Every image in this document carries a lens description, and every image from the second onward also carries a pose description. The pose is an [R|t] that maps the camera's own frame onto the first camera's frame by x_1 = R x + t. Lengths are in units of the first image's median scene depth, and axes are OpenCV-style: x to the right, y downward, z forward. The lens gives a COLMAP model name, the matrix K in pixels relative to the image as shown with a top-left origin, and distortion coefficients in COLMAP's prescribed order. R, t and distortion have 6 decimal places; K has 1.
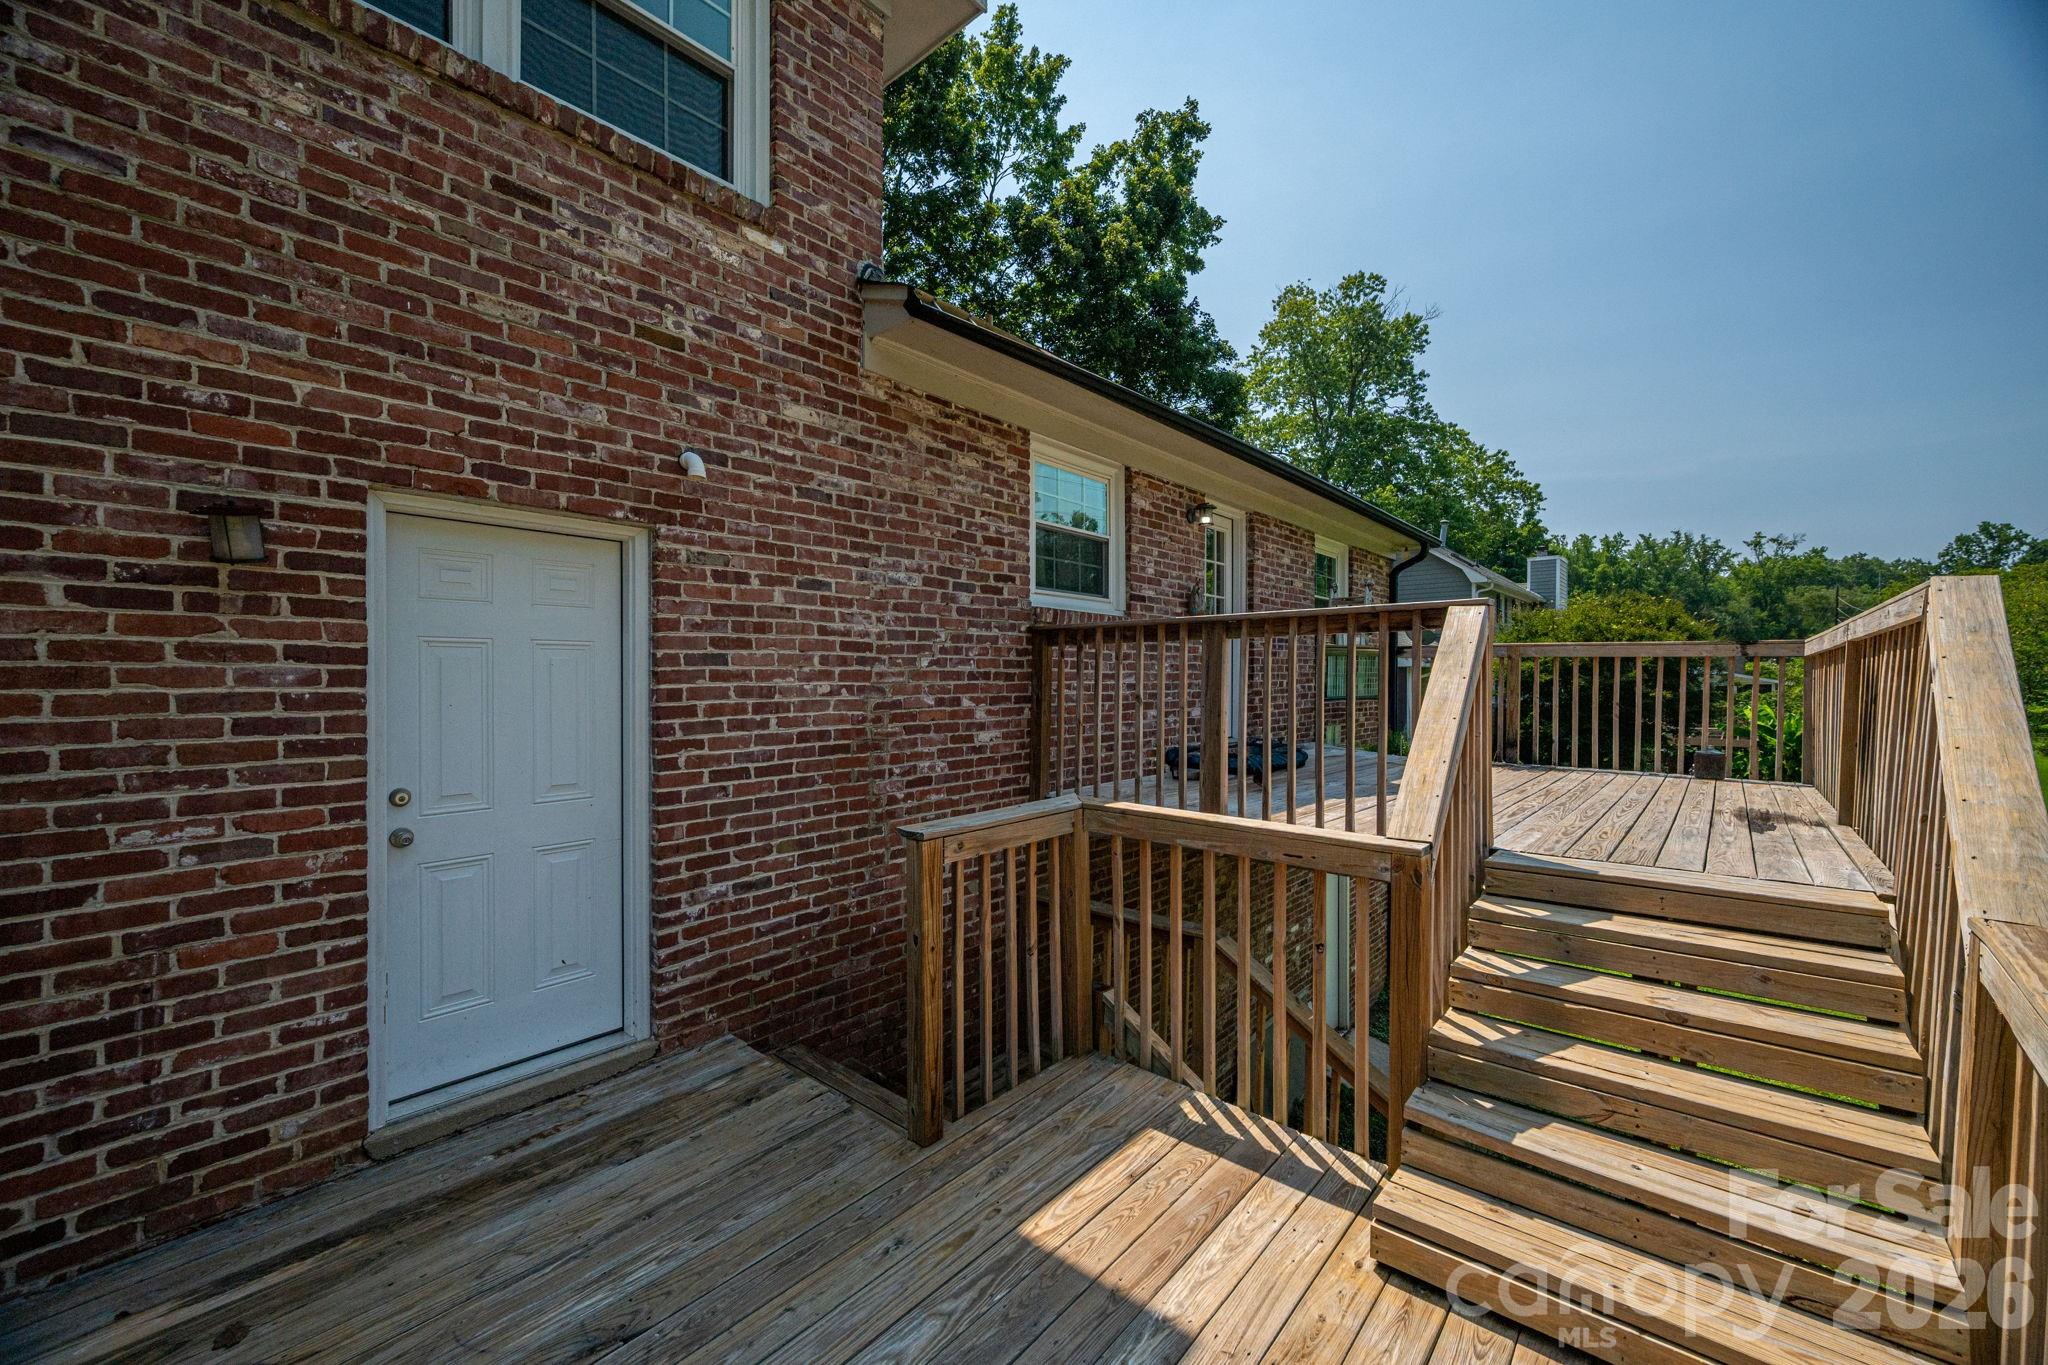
lens RADIAL K [[834.9, 0, 1048.5], [0, 834.9, 683.0], [0, 0, 1]] dist [-0.000074, -0.000196]
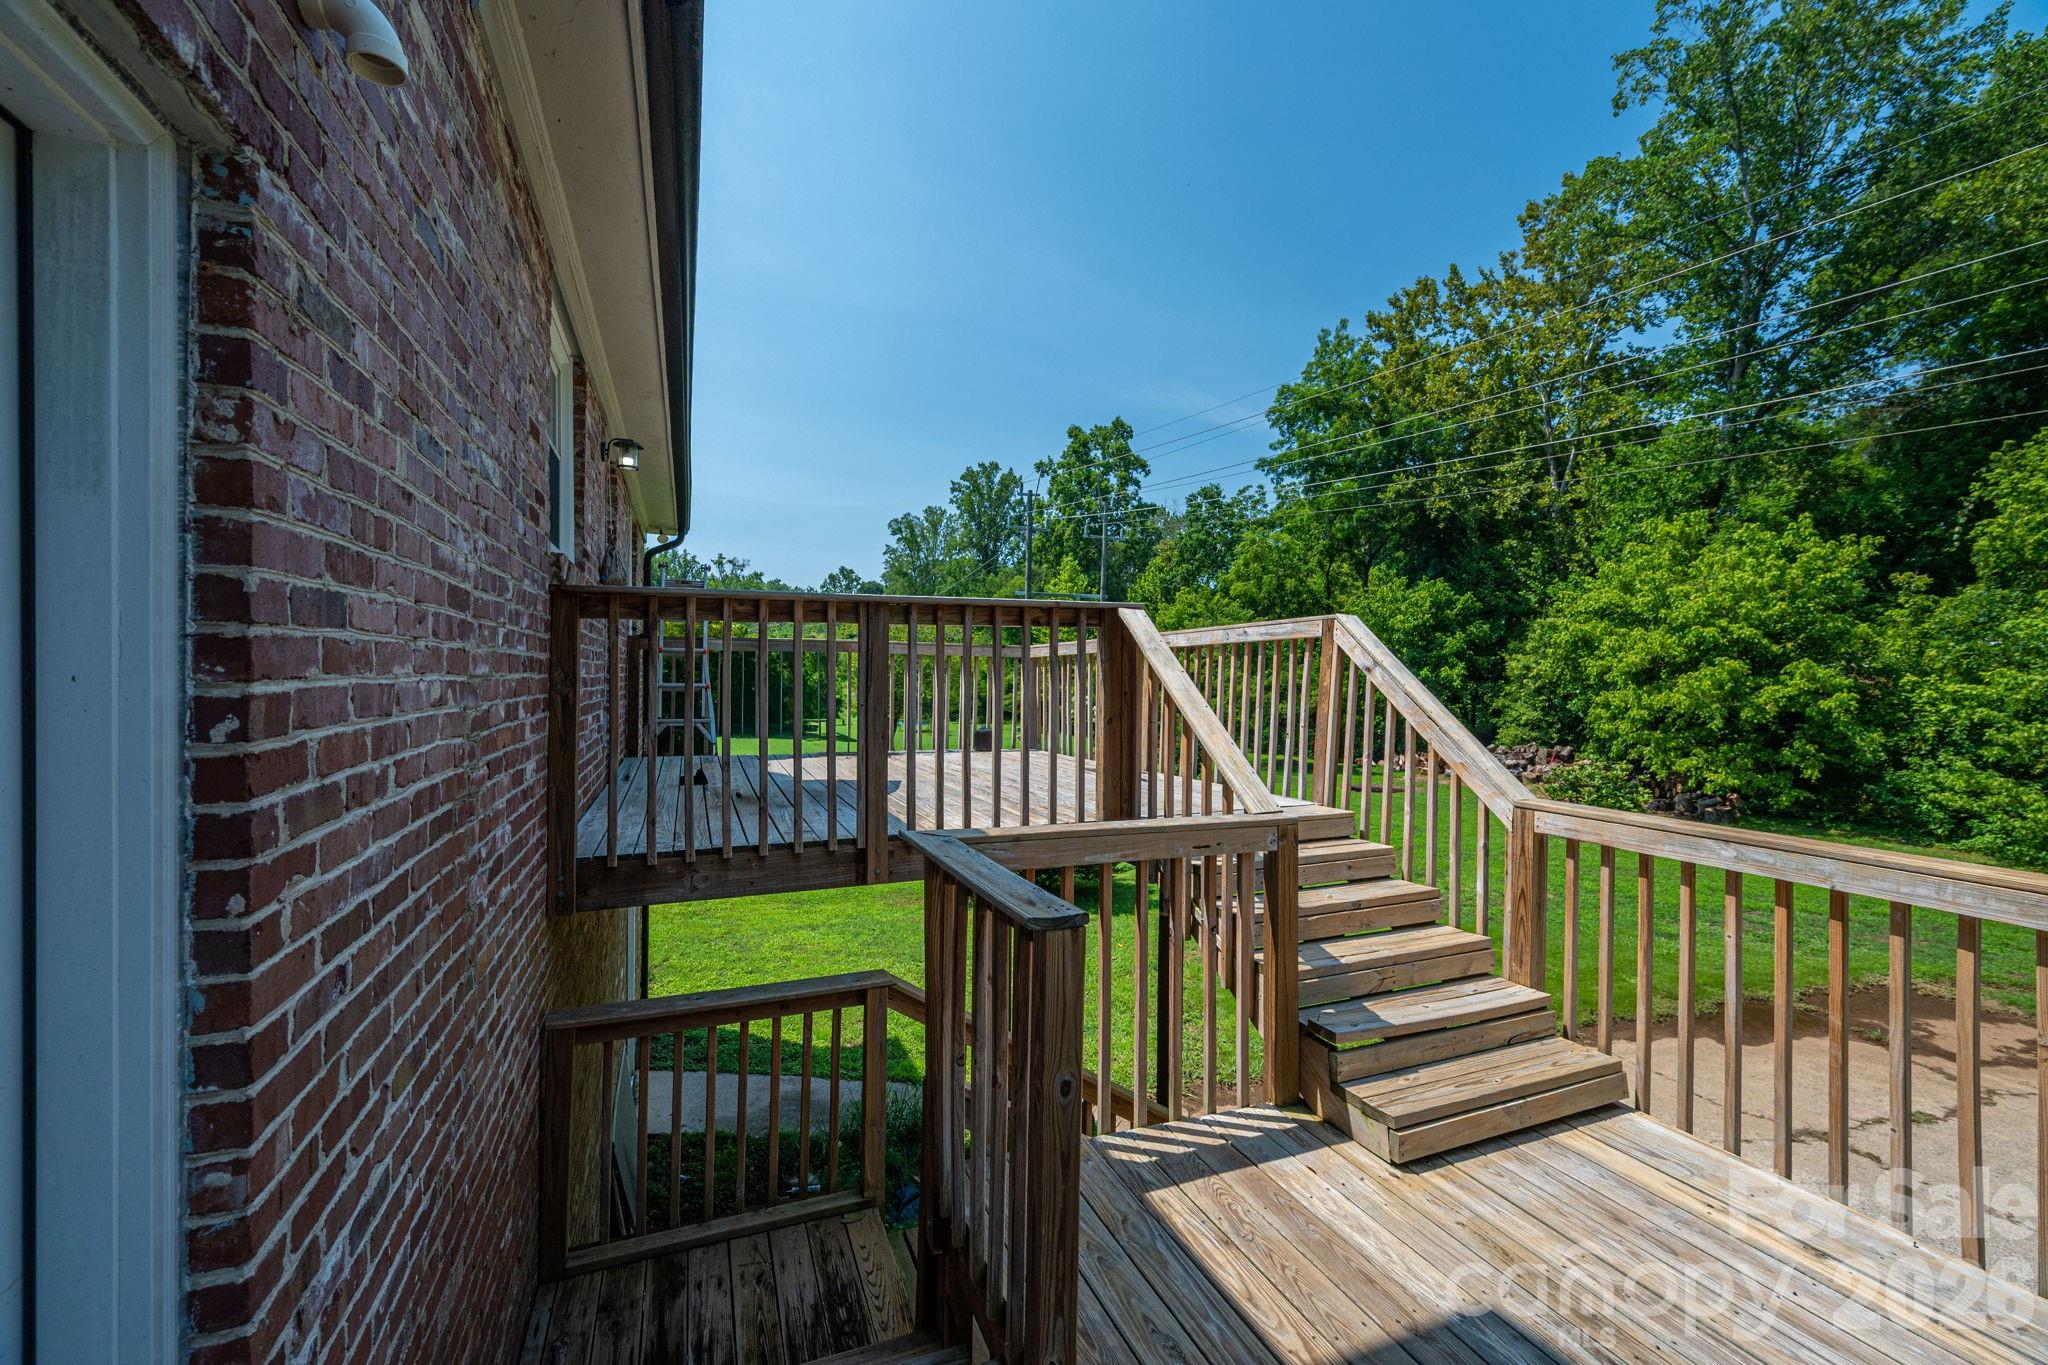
lens RADIAL K [[834.9, 0, 1048.5], [0, 834.9, 683.0], [0, 0, 1]] dist [-0.000074, -0.000196]
pose [[0.461757, -0.006873, 0.886980, -0.693723], [0.001225, 0.999974, 0.007111, -0.000091], [-0.887005, -0.002197, 0.461754, 0.700201]]
